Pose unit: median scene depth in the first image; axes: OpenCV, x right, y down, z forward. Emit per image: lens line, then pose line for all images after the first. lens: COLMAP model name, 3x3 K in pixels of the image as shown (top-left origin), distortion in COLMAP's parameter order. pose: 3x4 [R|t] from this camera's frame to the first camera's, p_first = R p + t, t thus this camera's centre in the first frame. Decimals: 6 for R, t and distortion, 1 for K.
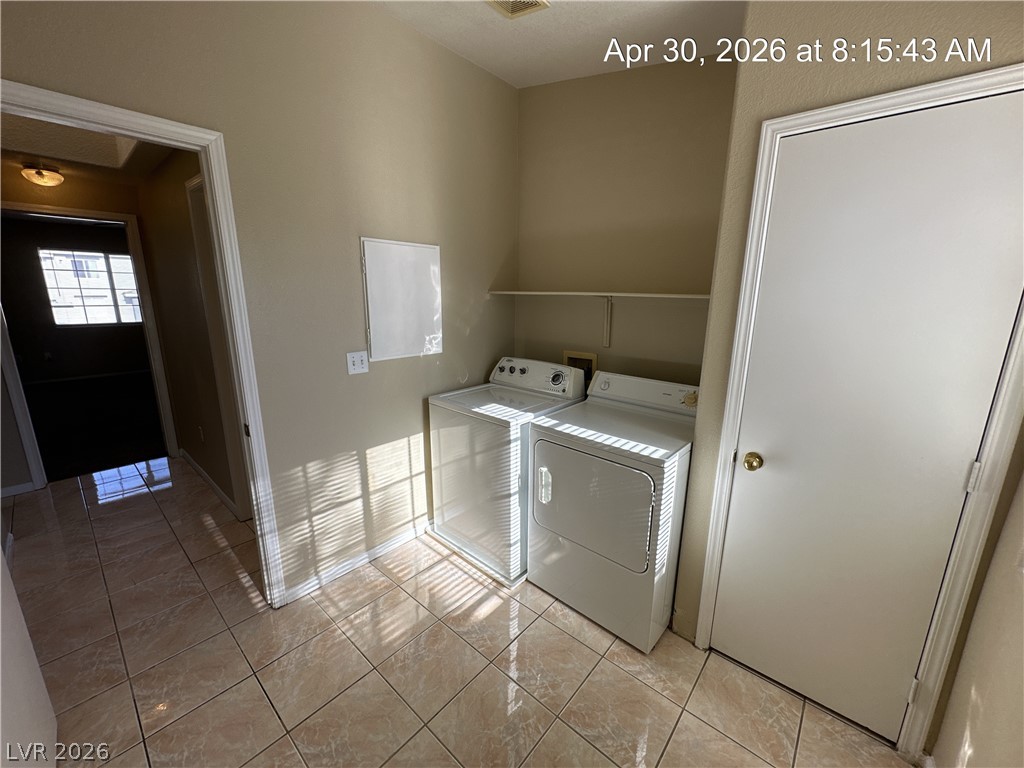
lens RADIAL K [[408.2, 0, 514.7], [0, 408.2, 384.3], [0, 0, 1]] dist [-0.003084, 0.001329]
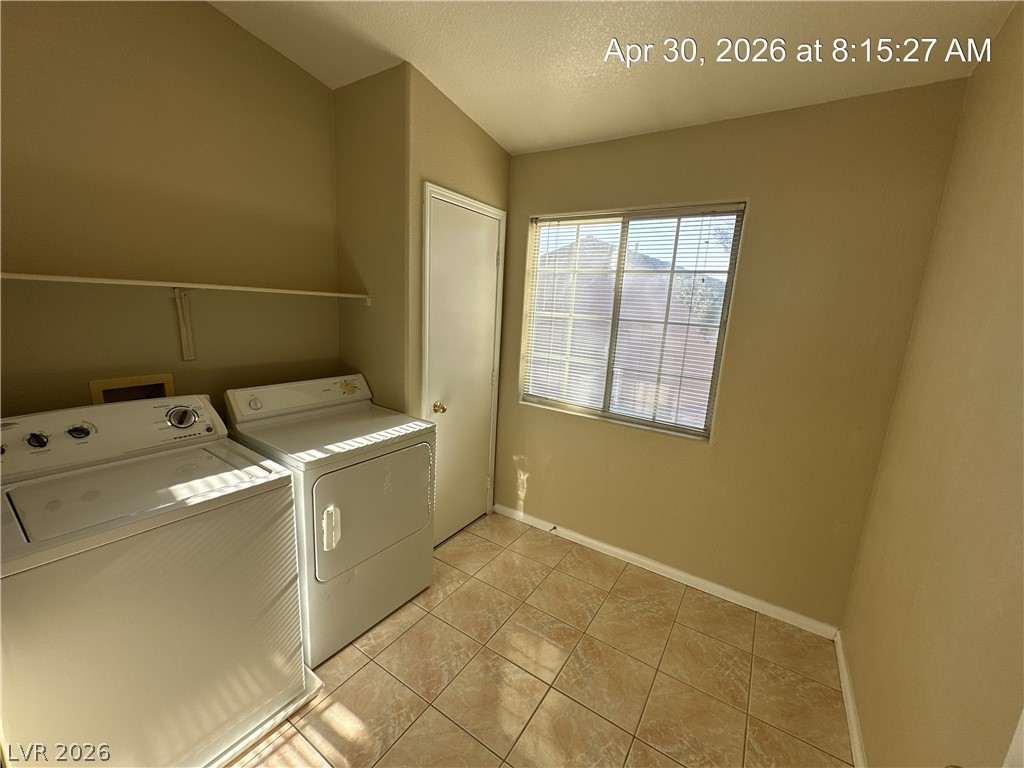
lens RADIAL K [[408.2, 0, 514.2], [0, 408.2, 382.9], [0, 0, 1]] dist [-0.003084, 0.001329]
pose [[-0.138182, -0.204984, 0.968962, -0.732571], [0.169367, 0.959045, 0.227039, -0.157850], [-0.975818, 0.195483, -0.097805, 0.691260]]
